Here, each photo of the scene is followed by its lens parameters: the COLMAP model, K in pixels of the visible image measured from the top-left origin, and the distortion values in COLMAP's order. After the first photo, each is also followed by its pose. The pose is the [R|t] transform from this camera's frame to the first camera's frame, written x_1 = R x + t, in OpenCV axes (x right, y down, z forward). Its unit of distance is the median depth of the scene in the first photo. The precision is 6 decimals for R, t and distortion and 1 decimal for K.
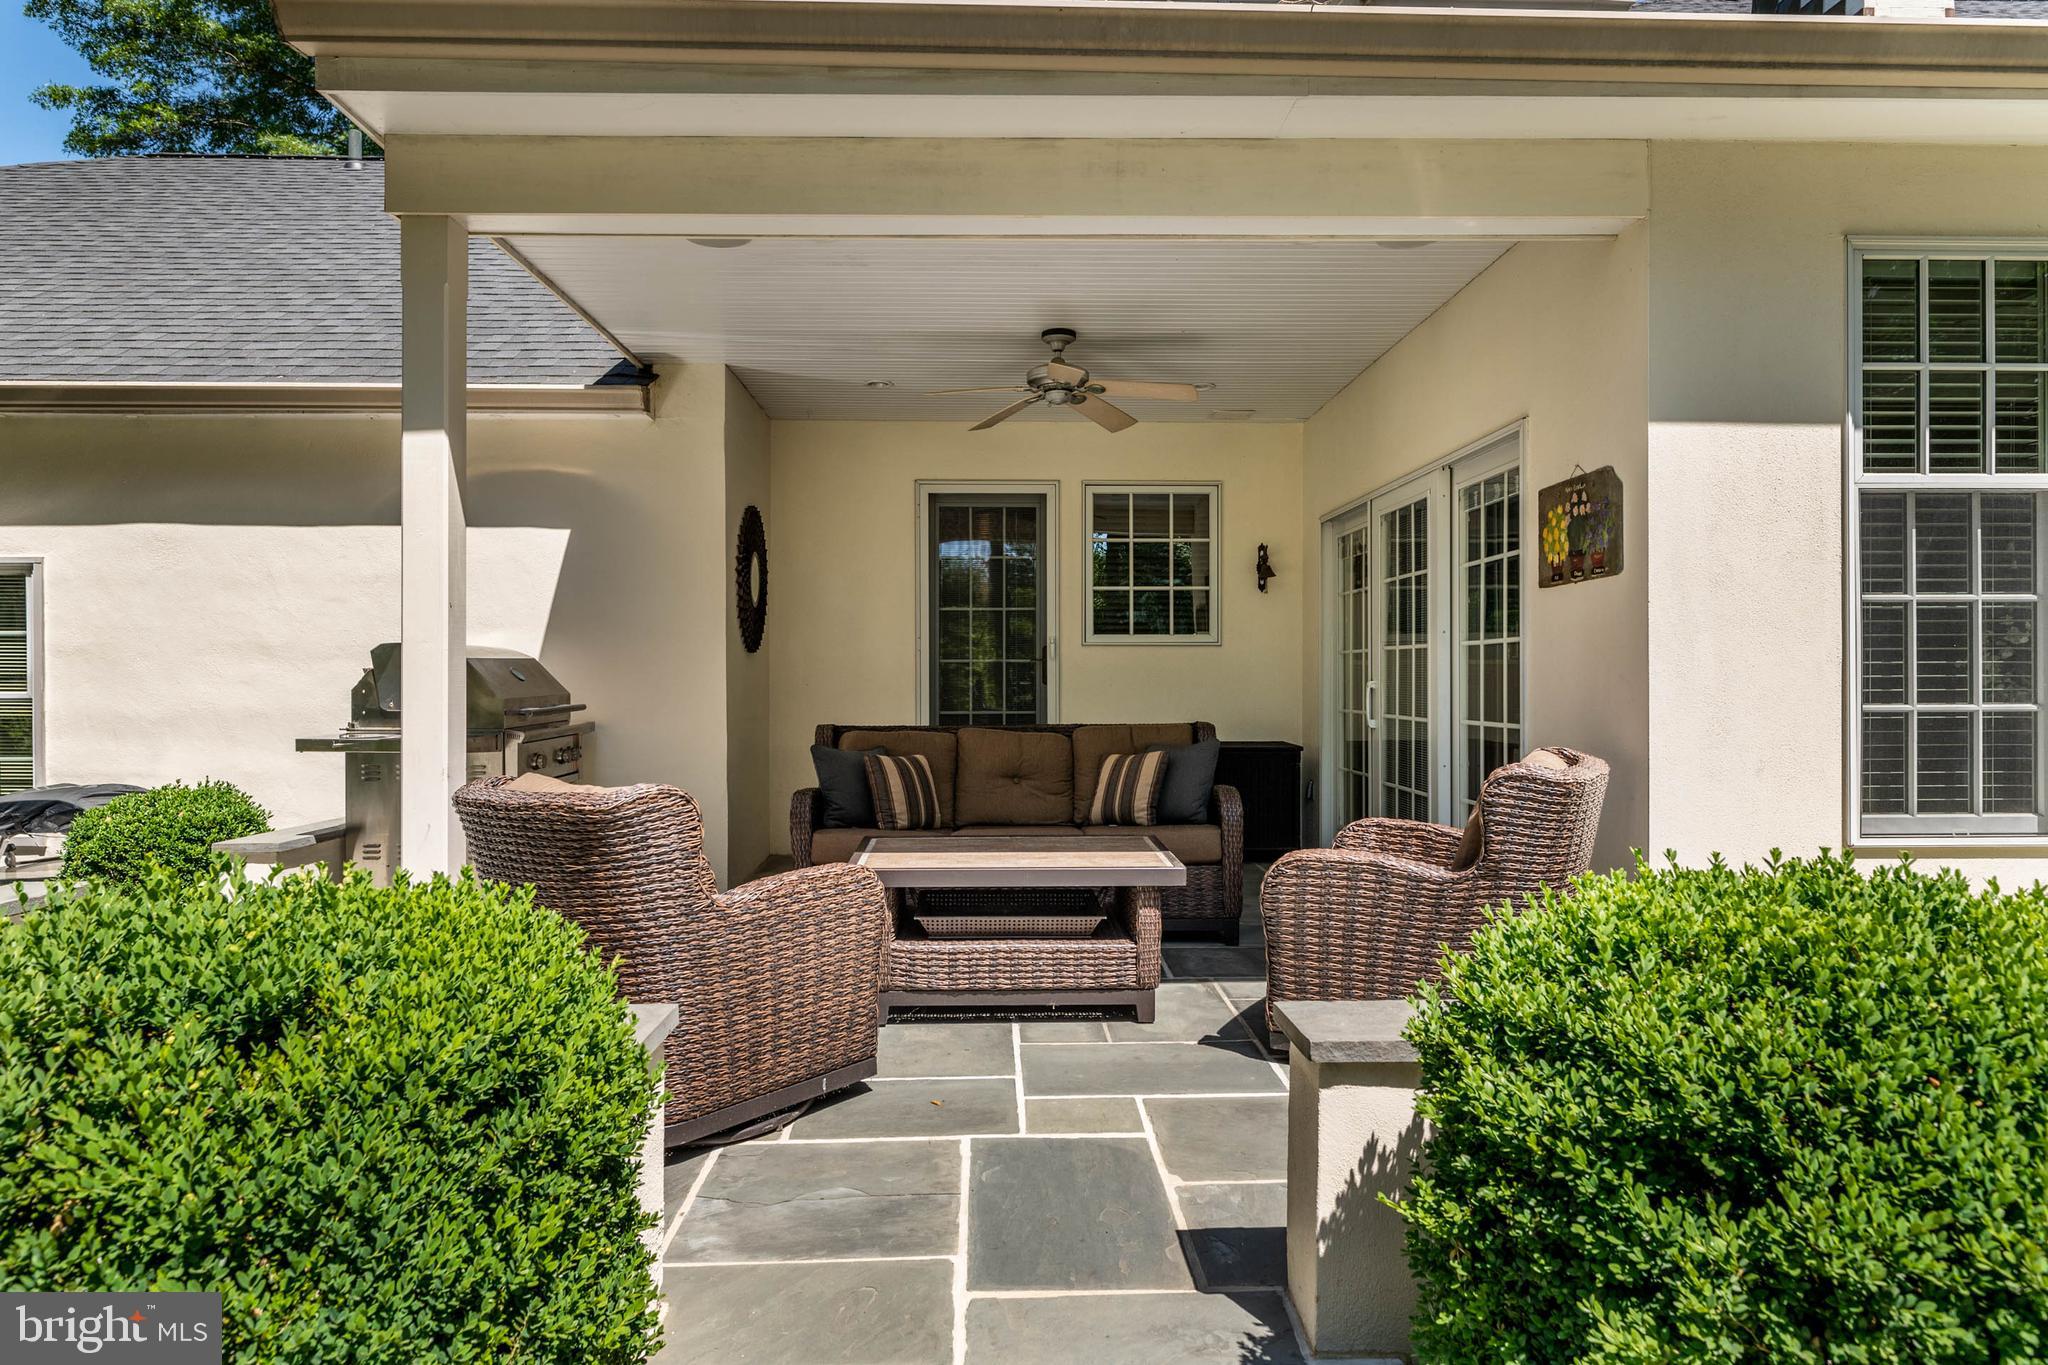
lens RADIAL K [[1147.9, 0, 1024.0], [0, 1147.9, 682.5], [0, 0, 1]] dist [0.003219, 0.000715]
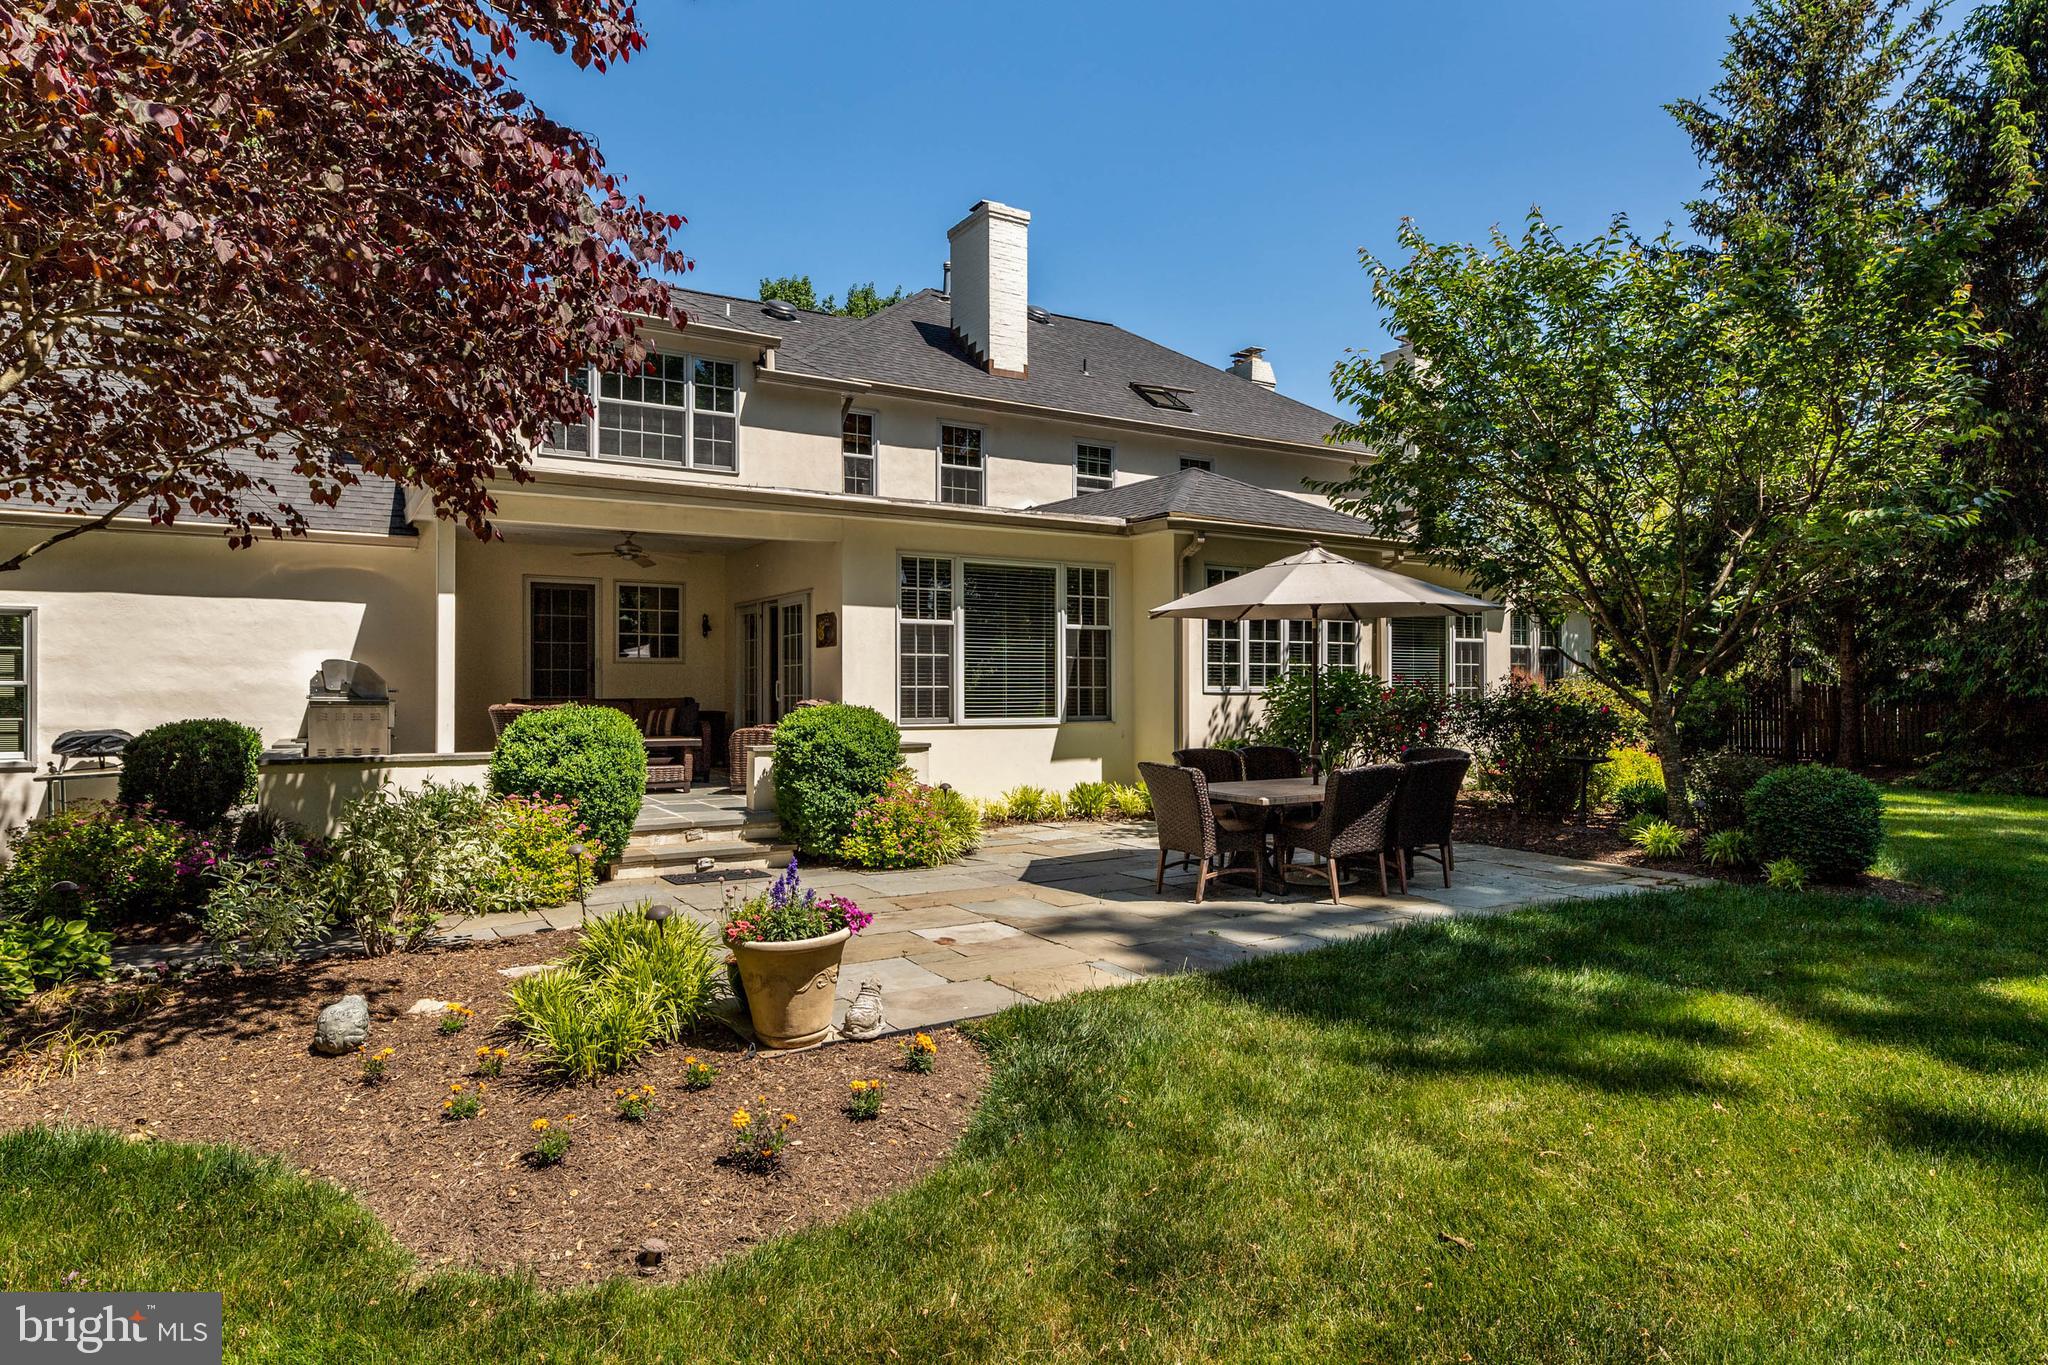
lens RADIAL K [[1198.2, 0, 1024.0], [0, 1198.2, 682.5], [0, 0, 1]] dist [-0.001608, -0.000023]
pose [[0.864774, 0.005859, 0.502128, -0.471528], [-0.001026, 0.999950, -0.009900, 0.027449], [-0.502161, 0.008046, 0.864737, -1.430979]]
